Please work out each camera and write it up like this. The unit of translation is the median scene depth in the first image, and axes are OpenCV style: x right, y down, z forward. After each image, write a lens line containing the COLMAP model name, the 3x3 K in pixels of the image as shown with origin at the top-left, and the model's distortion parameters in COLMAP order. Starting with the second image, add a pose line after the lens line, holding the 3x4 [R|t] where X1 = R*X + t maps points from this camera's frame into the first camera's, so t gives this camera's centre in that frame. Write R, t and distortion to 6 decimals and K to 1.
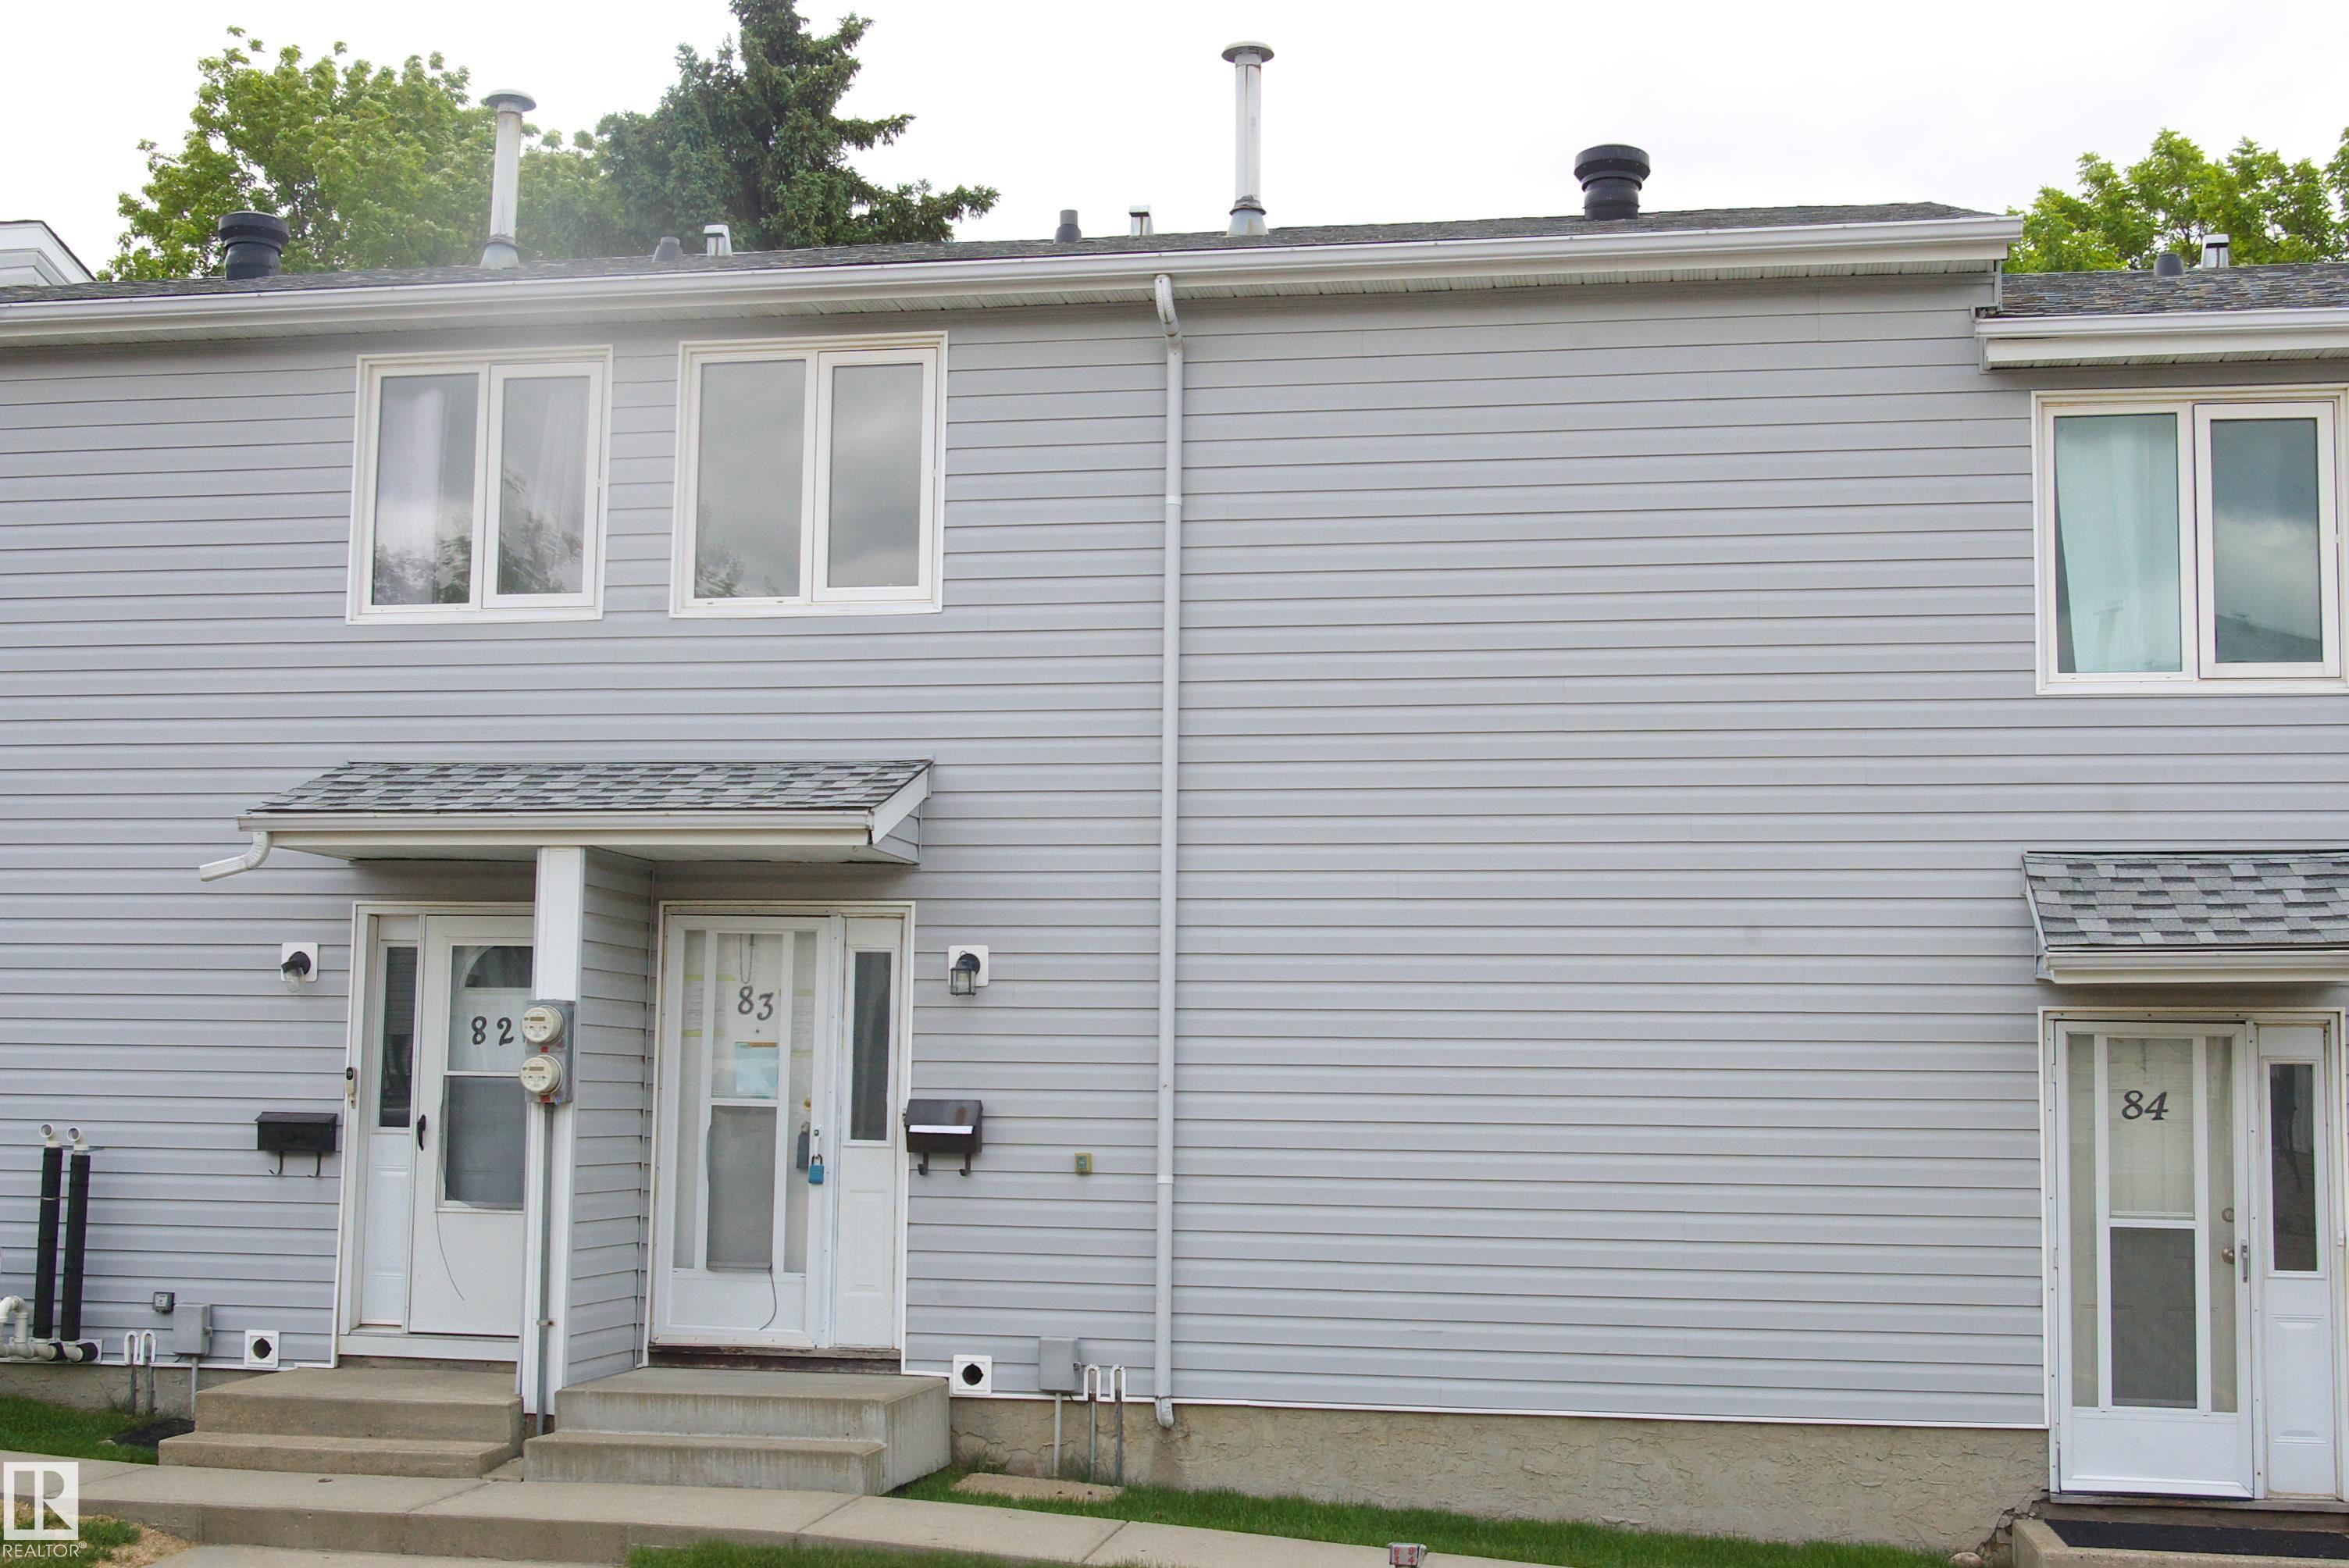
lens RADIAL K [[2891.0, 0, 1182.0], [0, 2891.0, 829.2], [0, 0, 1]] dist [-0.032465, -0.023240]
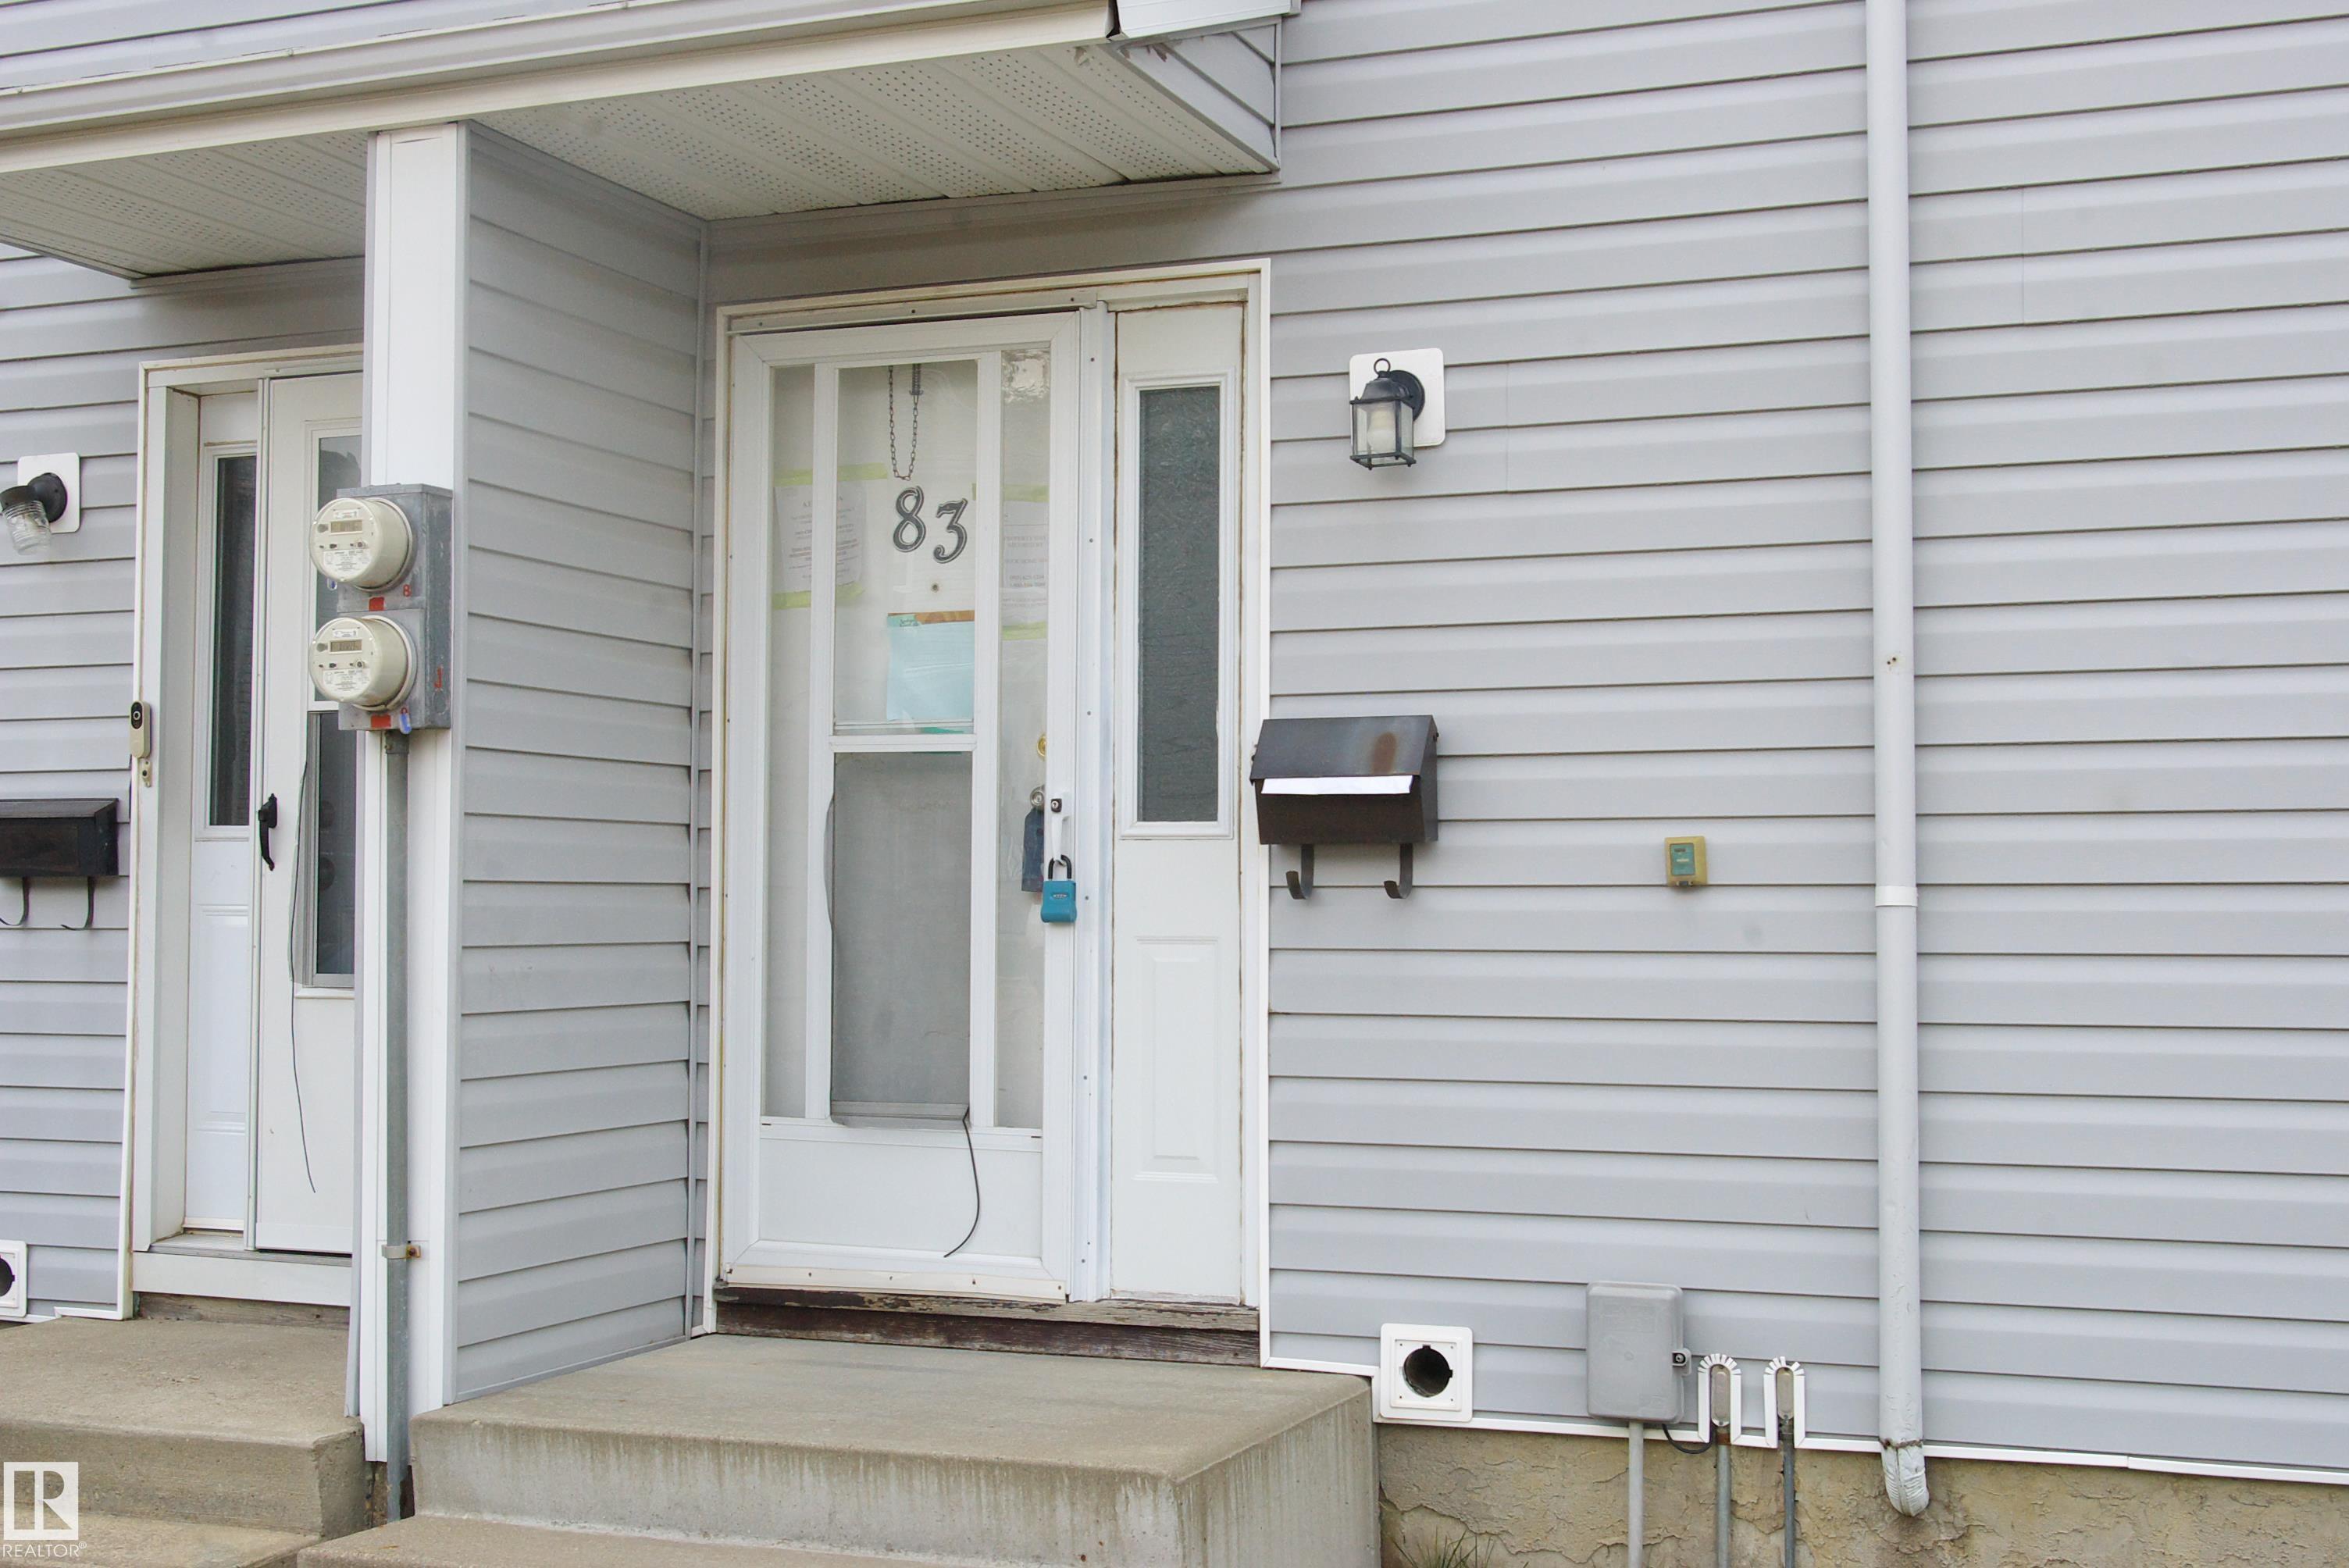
lens RADIAL K [[2891.0, 0, 1182.0], [0, 2891.0, 829.2], [0, 0, 1]] dist [-0.032465, -0.023240]
pose [[0.981541, -0.018564, -0.190347, -0.026111], [0.030874, 0.997604, 0.061911, 0.082811], [0.188741, -0.066645, 0.979763, 0.582753]]
